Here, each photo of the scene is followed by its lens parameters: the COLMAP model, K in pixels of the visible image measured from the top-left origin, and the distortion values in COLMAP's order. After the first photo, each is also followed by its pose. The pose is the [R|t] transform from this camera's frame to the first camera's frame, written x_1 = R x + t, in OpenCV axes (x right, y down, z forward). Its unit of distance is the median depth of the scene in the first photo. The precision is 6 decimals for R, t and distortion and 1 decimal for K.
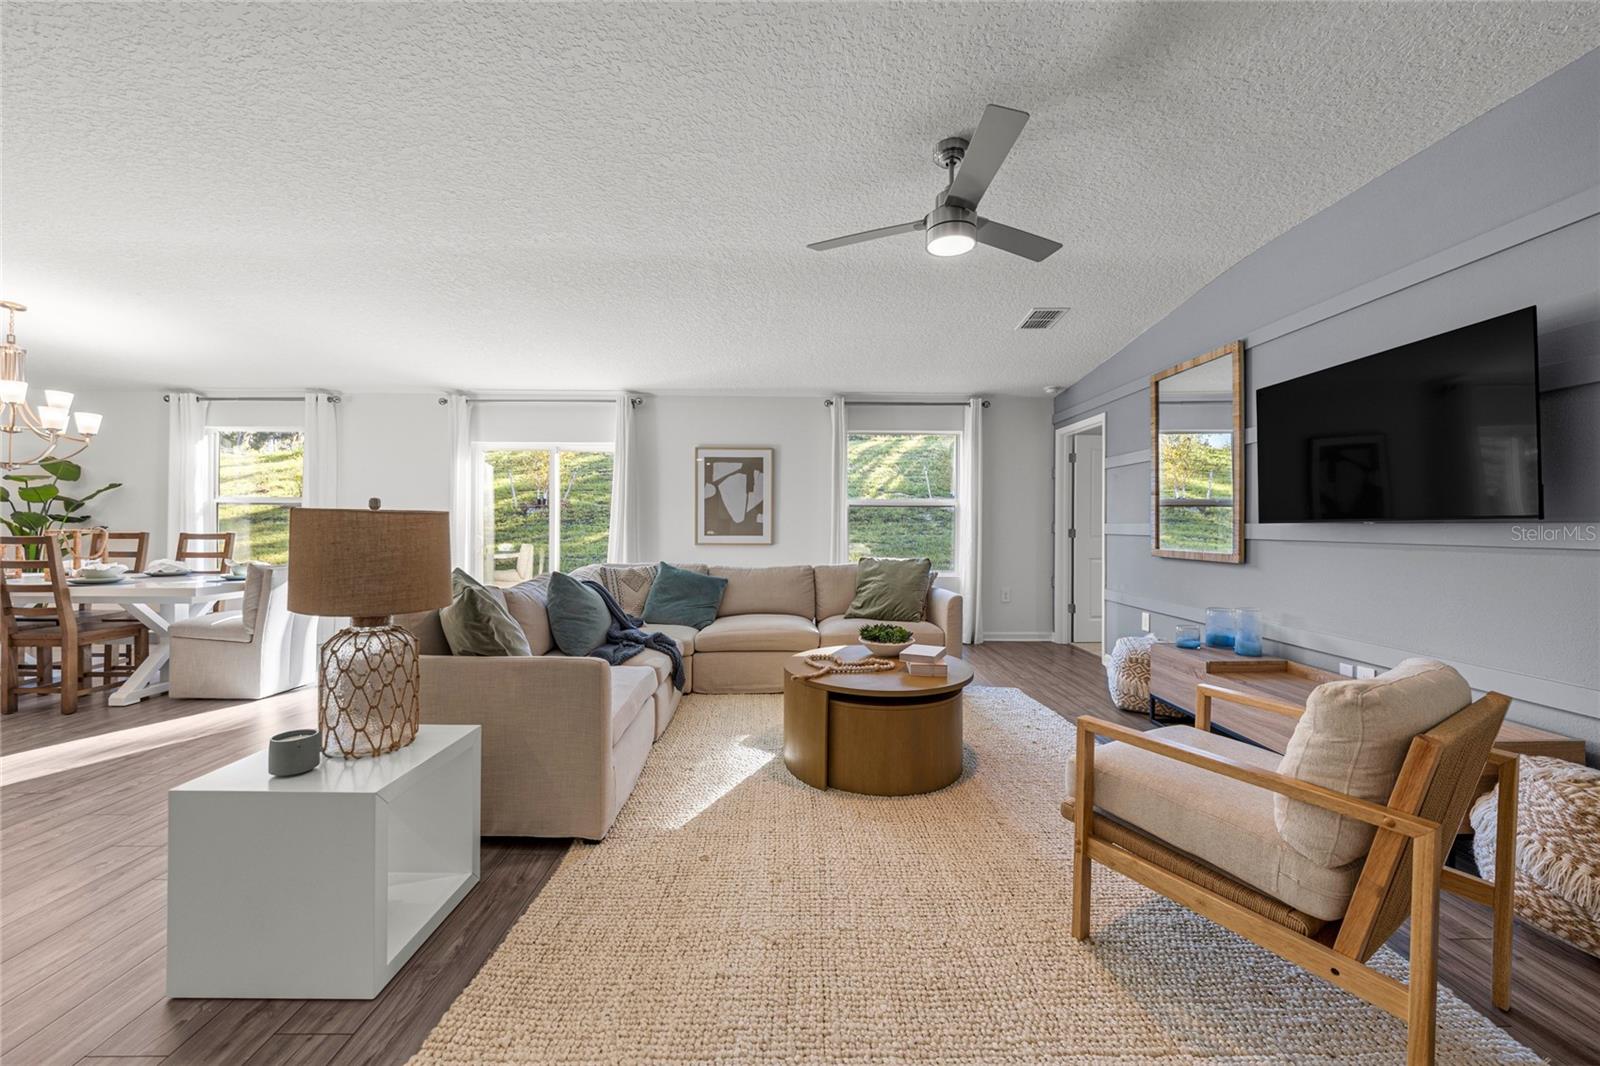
lens RADIAL K [[610.4, 0, 795.4], [0, 610.4, 526.9], [0, 0, 1]] dist [-0.000366, 0.000519]
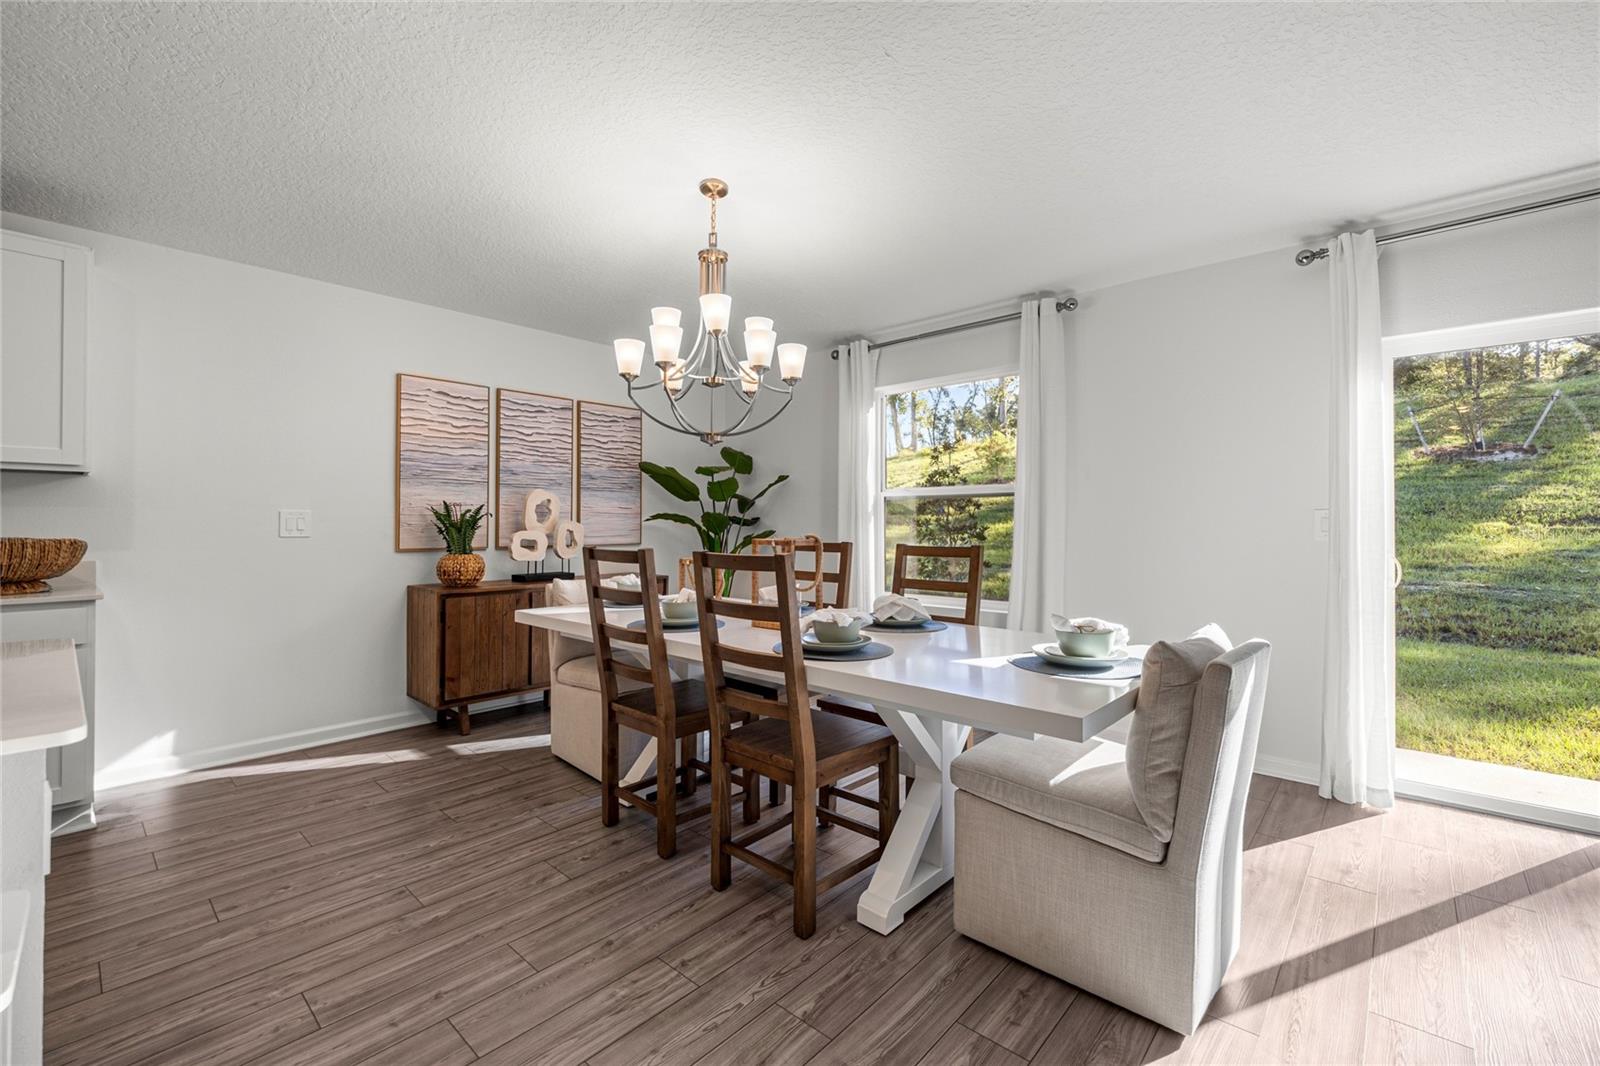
lens RADIAL K [[673.7, 0, 804.5], [0, 673.7, 523.7], [0, 0, 1]] dist [-0.012141, 0.000025]
pose [[0.744847, -0.005036, -0.667216, -0.561238], [-0.000123, 0.999970, -0.007685, -0.003271], [0.667235, 0.005806, 0.744824, 0.408333]]
